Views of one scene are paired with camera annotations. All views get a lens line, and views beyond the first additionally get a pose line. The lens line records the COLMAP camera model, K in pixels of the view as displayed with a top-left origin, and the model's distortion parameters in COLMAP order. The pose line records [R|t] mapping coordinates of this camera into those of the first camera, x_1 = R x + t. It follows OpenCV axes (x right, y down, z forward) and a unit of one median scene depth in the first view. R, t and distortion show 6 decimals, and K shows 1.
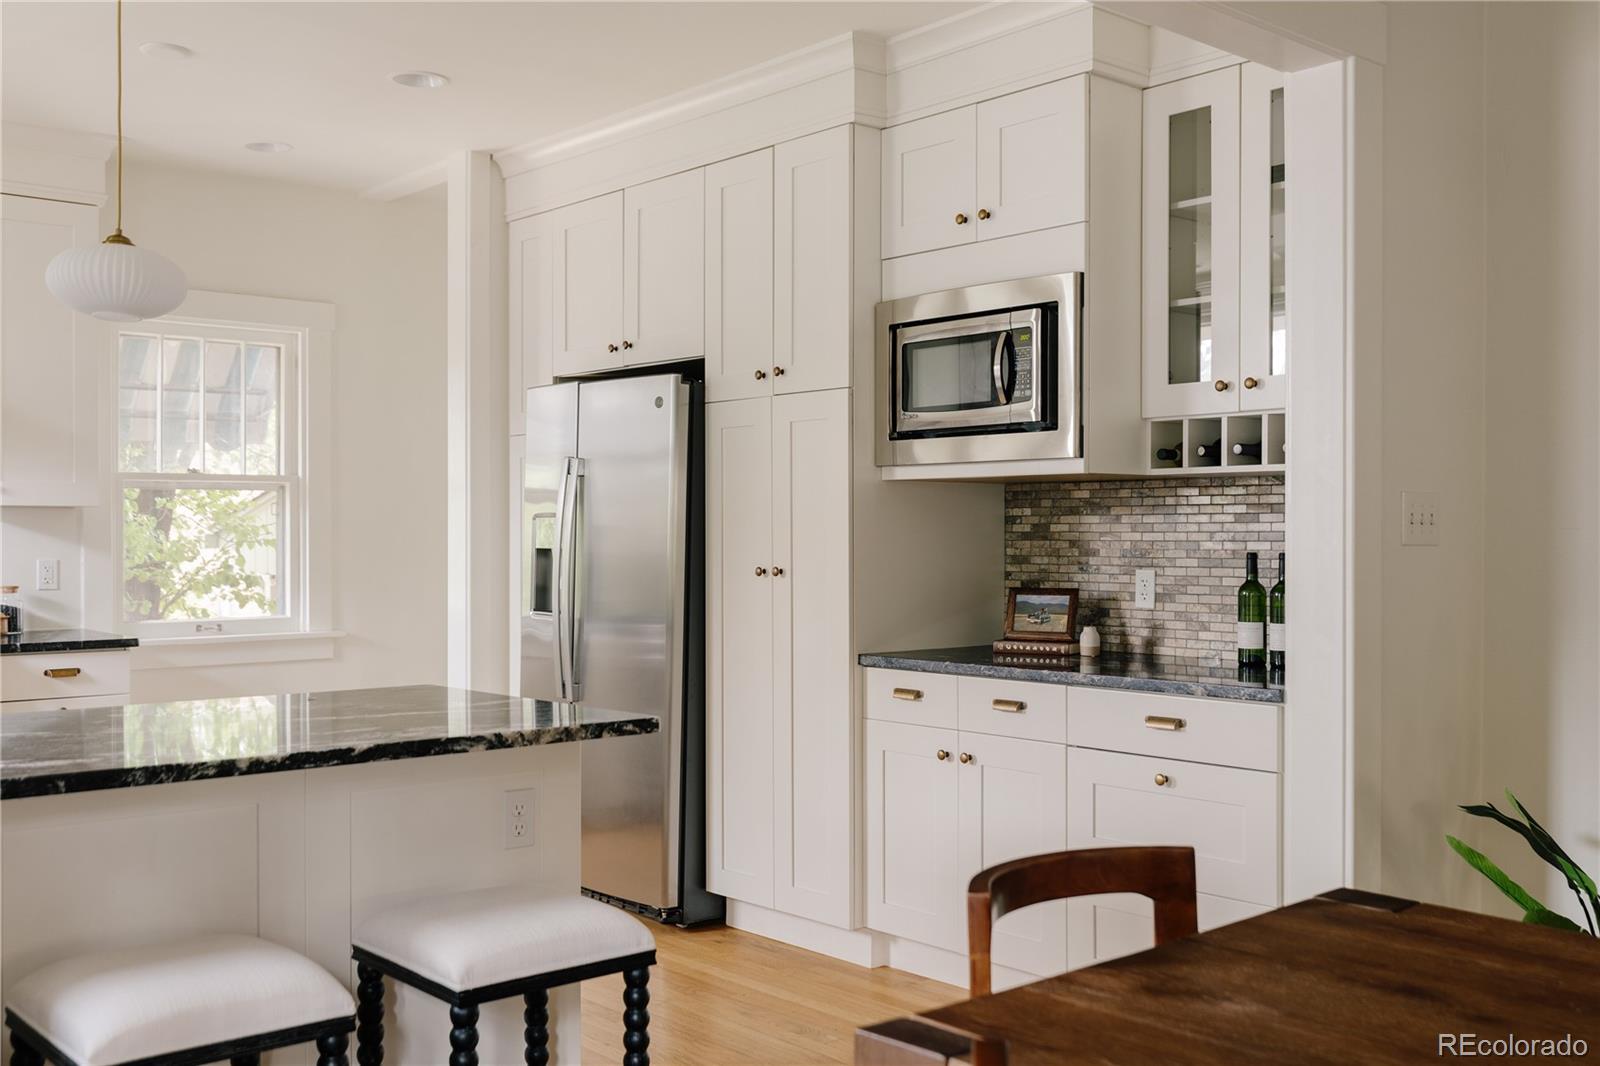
lens RADIAL K [[1569.5, 0, 800.0], [0, 1569.5, 533.0], [0, 0, 1]] dist [0.008487, 0.010114]
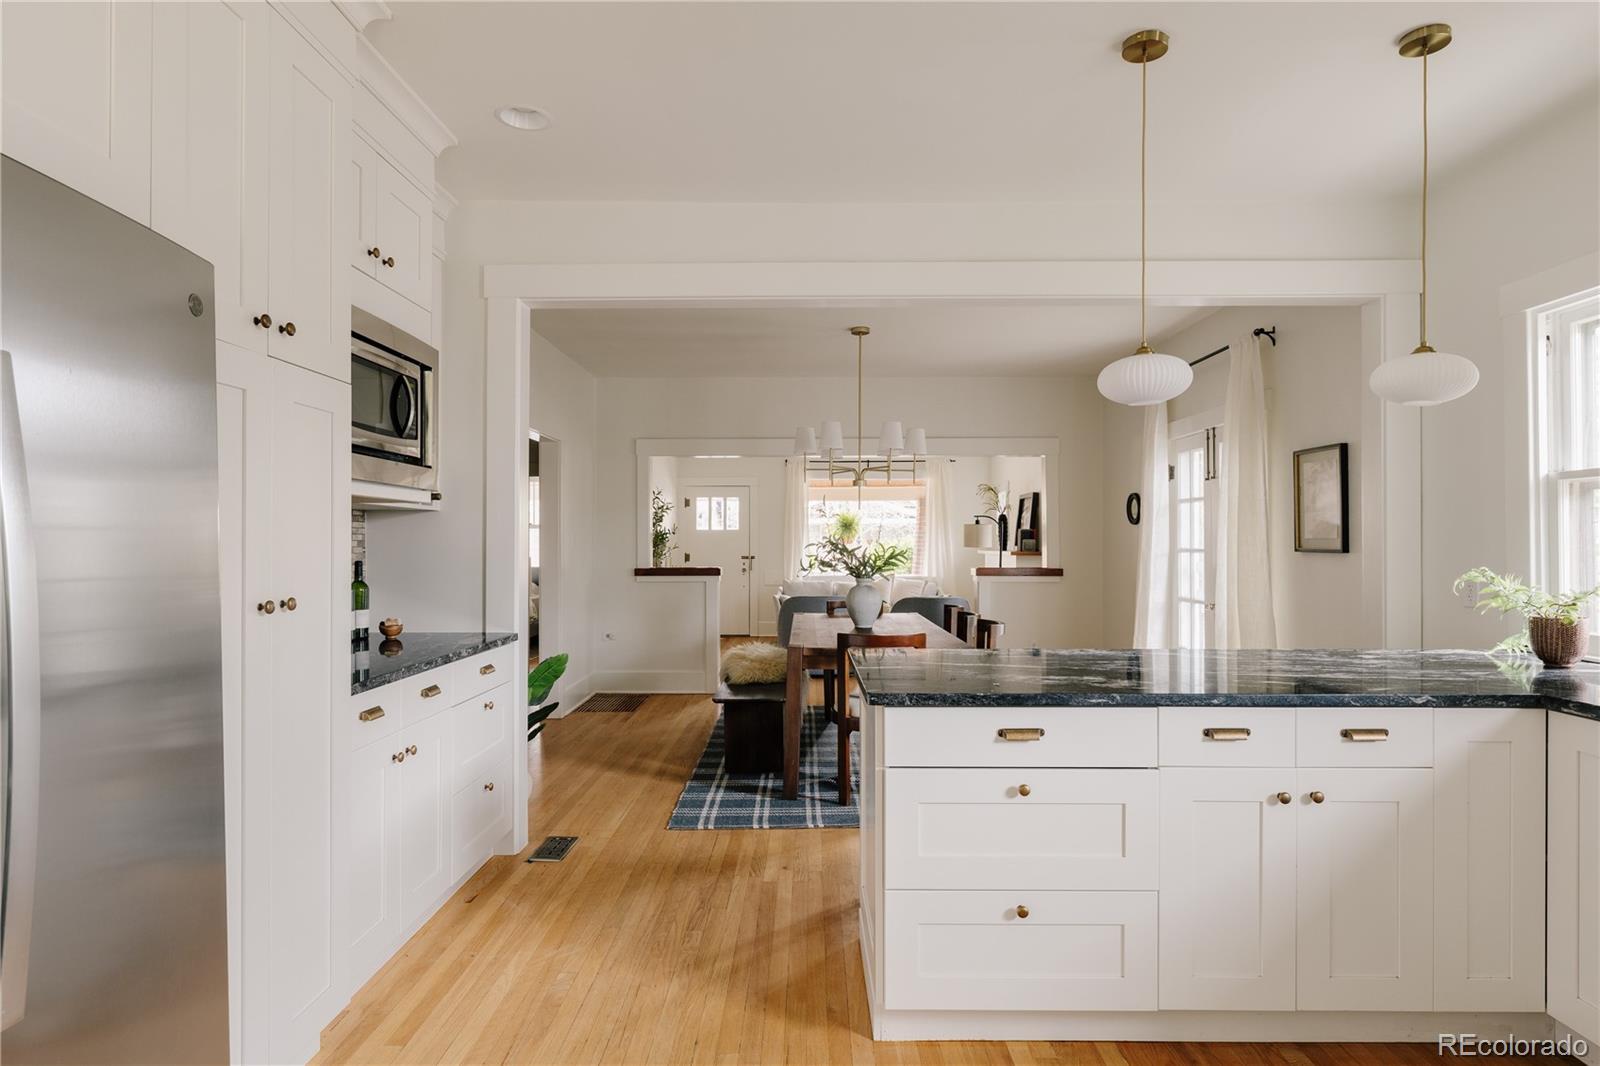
lens RADIAL K [[874.5, 0, 803.5], [0, 874.5, 542.4], [0, 0, 1]] dist [0.018305, 0.001394]
pose [[-0.745032, -0.003185, 0.667021, -0.494536], [-0.004188, 0.999991, 0.000097, -0.003573], [-0.667016, -0.002721, -0.745039, 1.204568]]
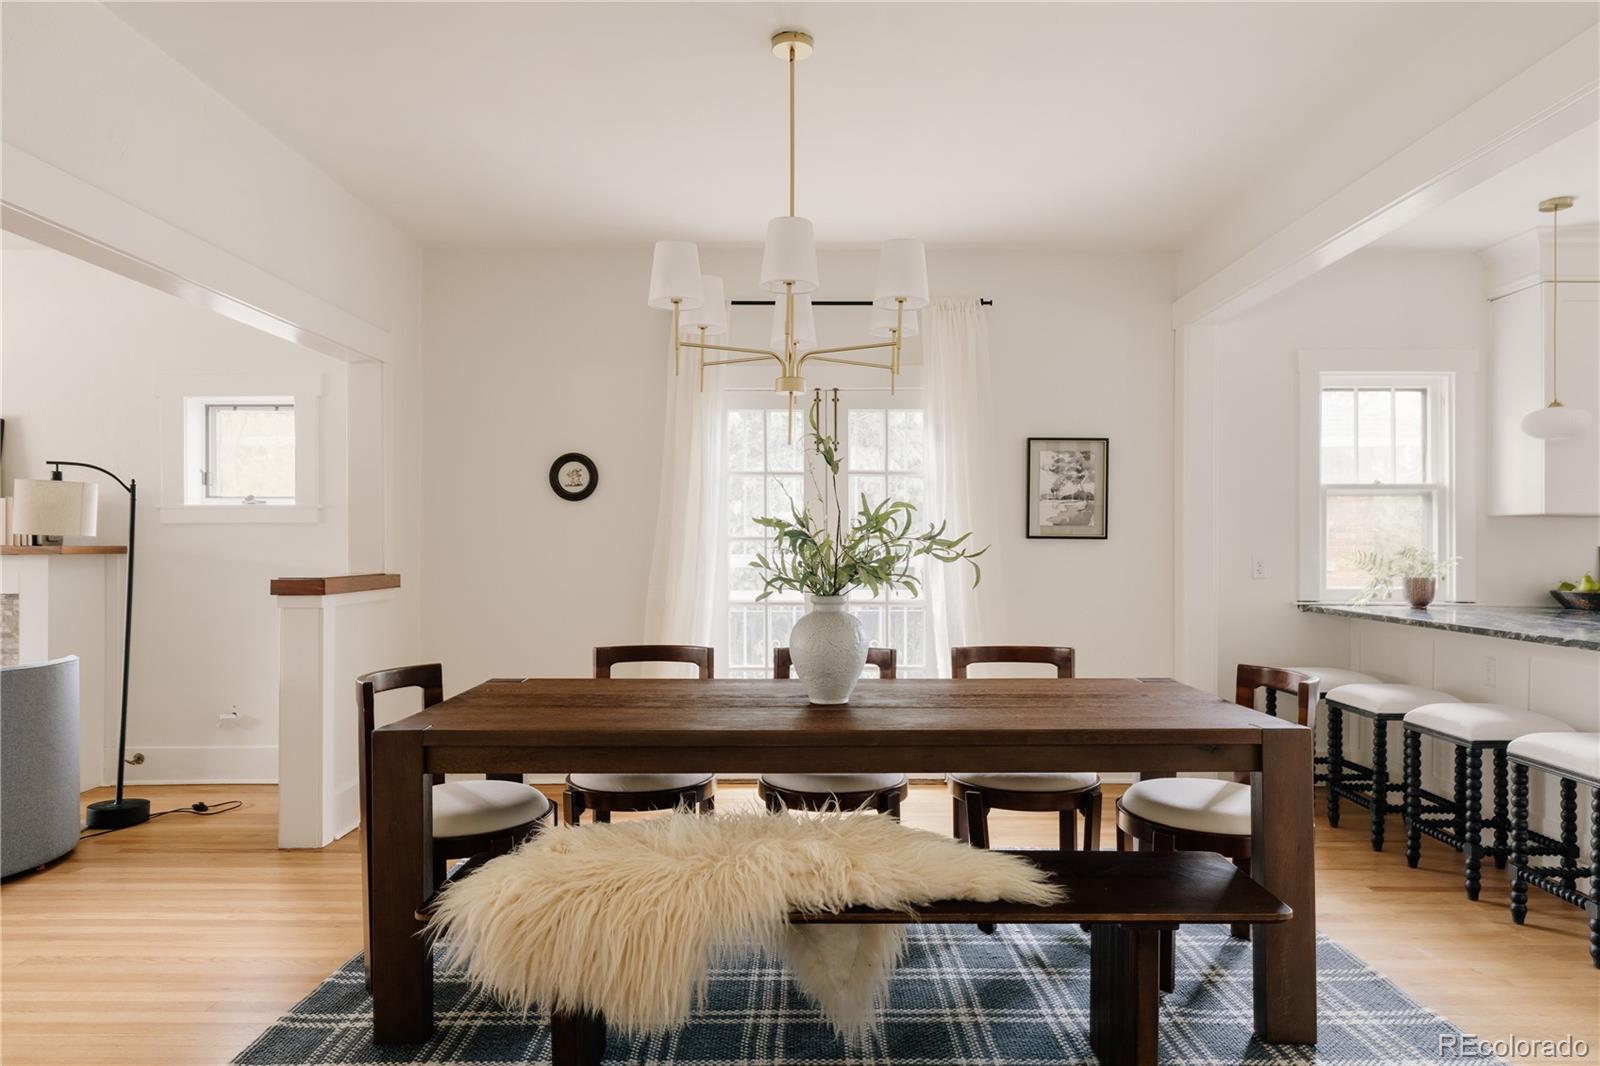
lens RADIAL K [[988.6, 0, 808.8], [0, 988.6, 538.6], [0, 0, 1]] dist [0.000286, 0.001590]
pose [[-0.660475, -0.005295, -0.750830, 0.752576], [-0.002378, 0.999985, -0.004961, 0.010147], [0.750845, -0.001491, -0.660477, 0.640639]]
